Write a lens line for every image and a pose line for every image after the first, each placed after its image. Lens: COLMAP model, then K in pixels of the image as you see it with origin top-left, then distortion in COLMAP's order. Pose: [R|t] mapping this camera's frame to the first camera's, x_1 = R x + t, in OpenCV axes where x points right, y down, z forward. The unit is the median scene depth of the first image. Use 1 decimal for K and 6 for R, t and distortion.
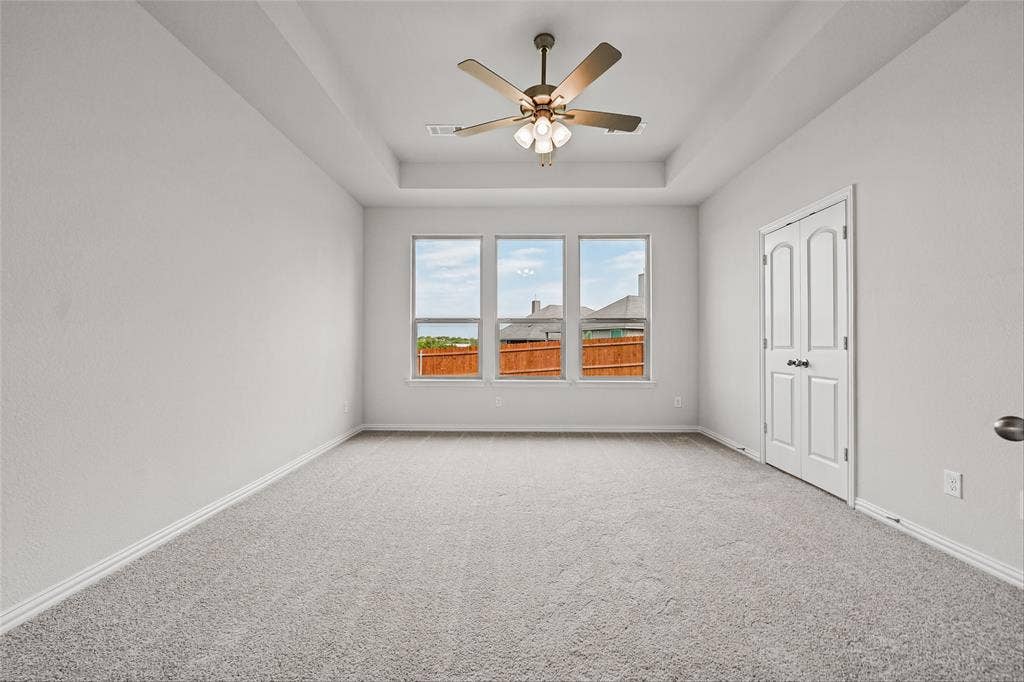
lens RADIAL K [[412.7, 0, 509.8], [0, 412.7, 343.0], [0, 0, 1]] dist [-0.002548, -0.000349]
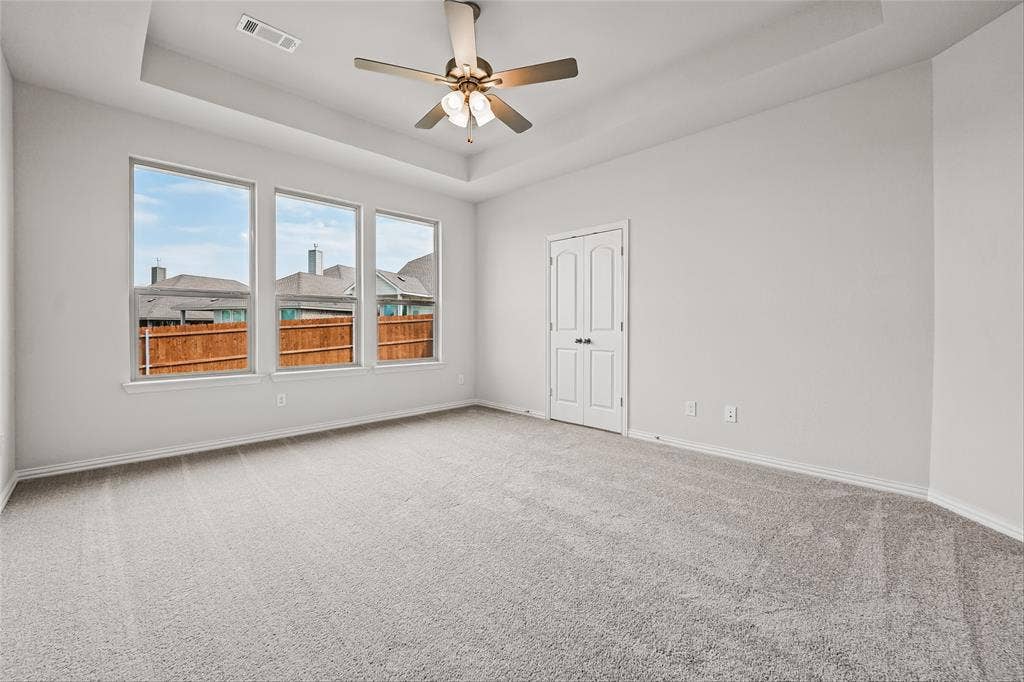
lens RADIAL K [[417.3, 0, 512.9], [0, 417.3, 328.4], [0, 0, 1]] dist [0.000786, 0.000014]
pose [[0.701516, -0.005003, 0.712636, -0.322591], [-0.002338, 0.999954, 0.009322, -0.003599], [-0.712650, -0.008206, 0.701472, 0.142004]]
